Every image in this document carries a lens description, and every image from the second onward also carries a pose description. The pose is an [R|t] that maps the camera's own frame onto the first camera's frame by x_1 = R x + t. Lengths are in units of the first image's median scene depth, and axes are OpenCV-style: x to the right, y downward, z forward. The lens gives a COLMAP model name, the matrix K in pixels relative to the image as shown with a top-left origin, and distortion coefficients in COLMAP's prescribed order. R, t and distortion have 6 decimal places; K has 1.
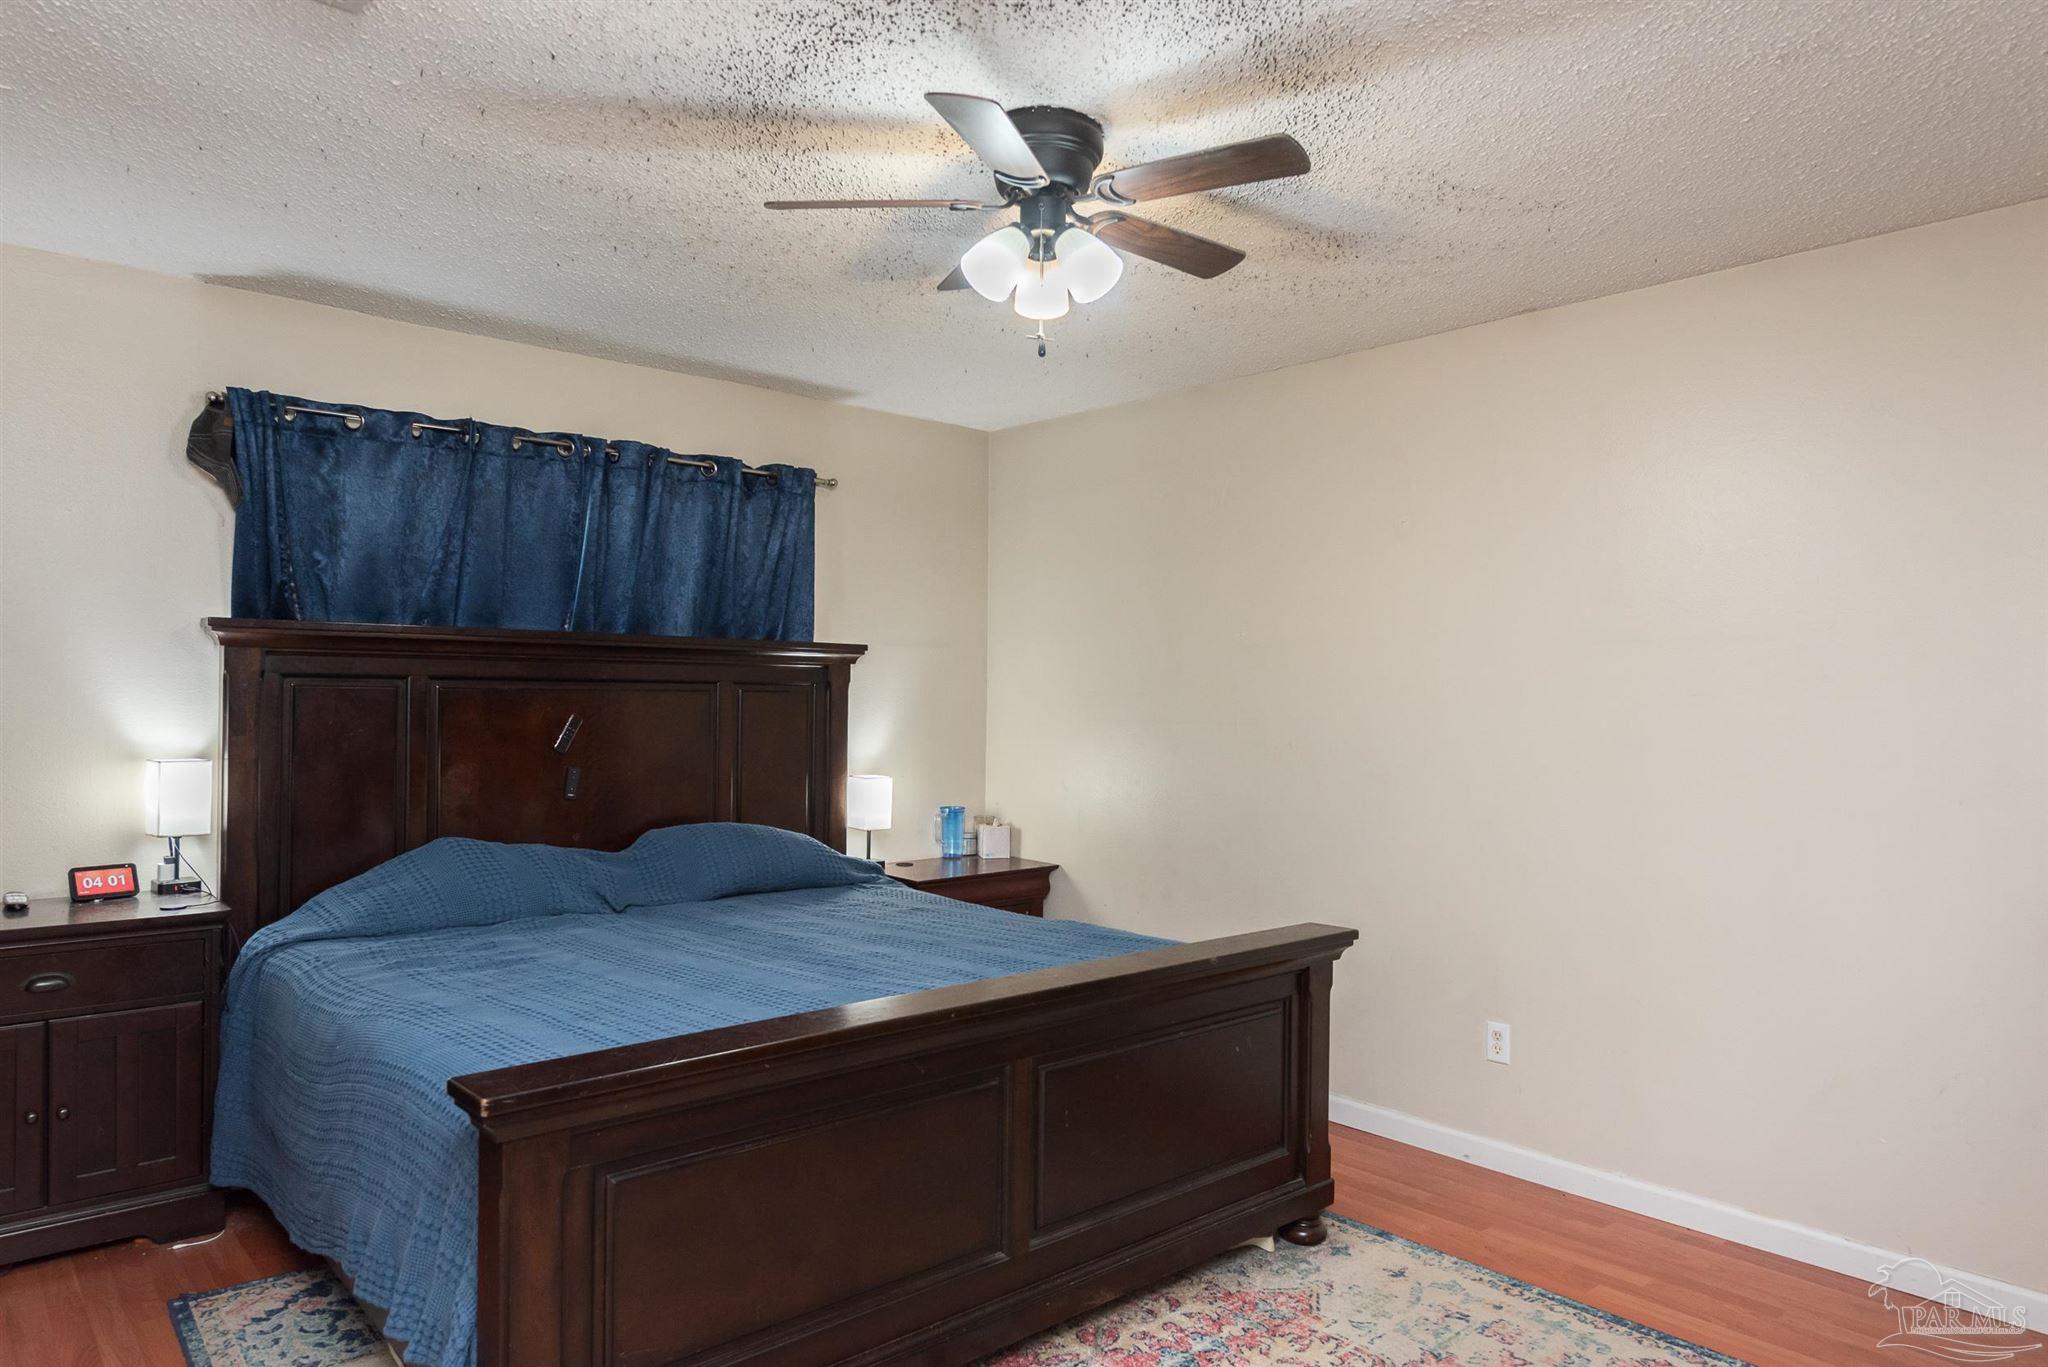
lens RADIAL K [[1220.2, 0, 1024.0], [0, 1220.2, 683.5], [0, 0, 1]] dist [-0.002945, -0.000519]
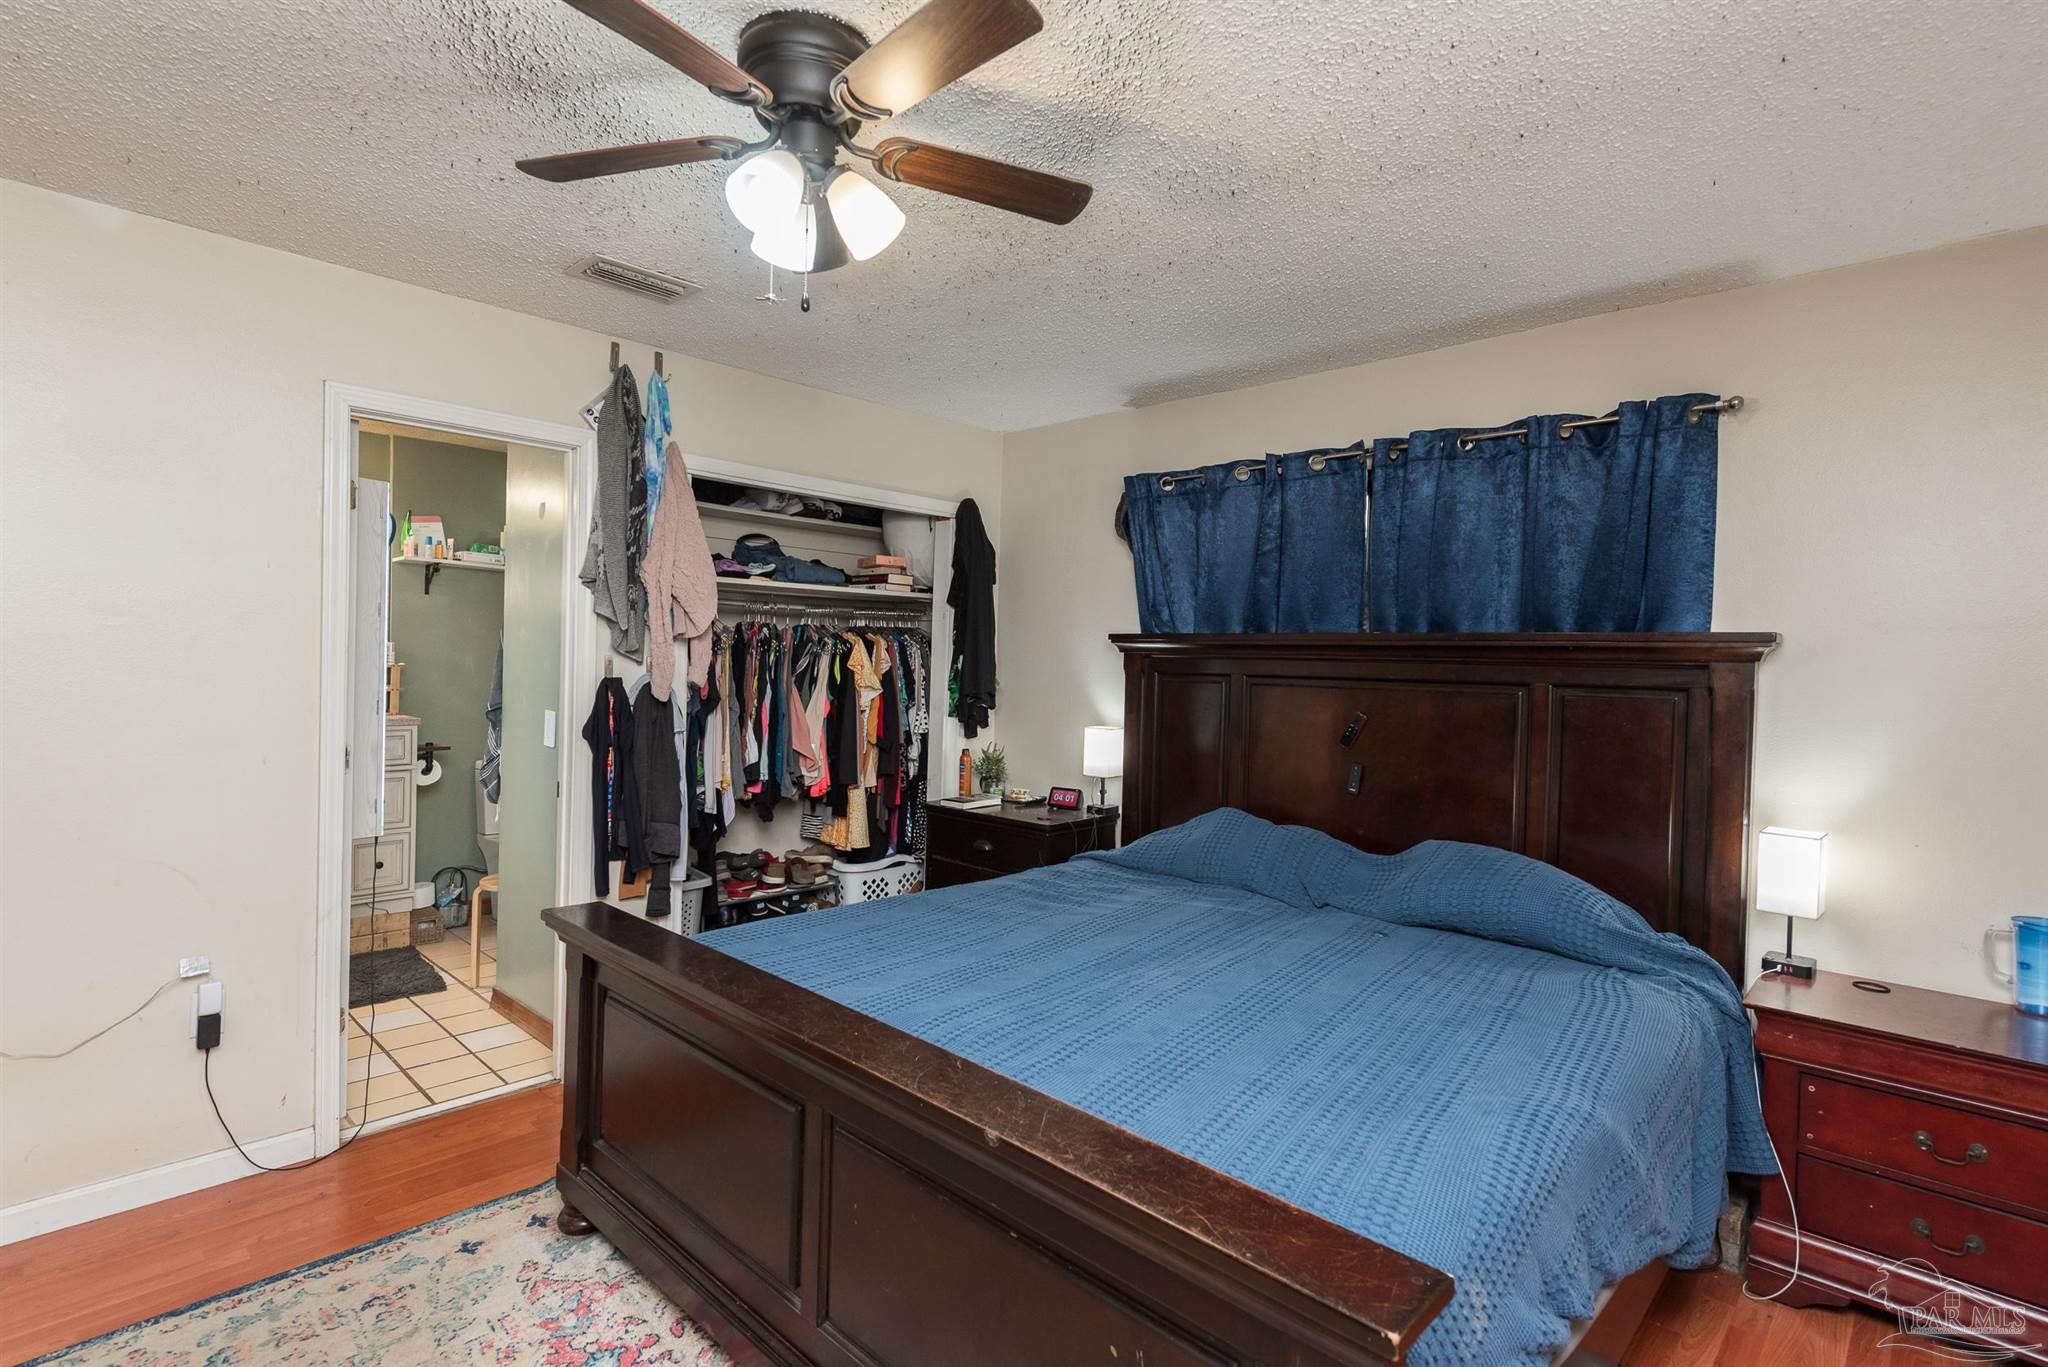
lens RADIAL K [[1021.7, 0, 1024.0], [0, 1021.7, 683.5], [0, 0, 1]] dist [-0.000096, -0.000155]
pose [[0.060359, 0.004418, -0.998167, 0.468034], [-0.025435, 0.999672, 0.002886, 0.005277], [0.997853, 0.025214, 0.060451, 0.656149]]
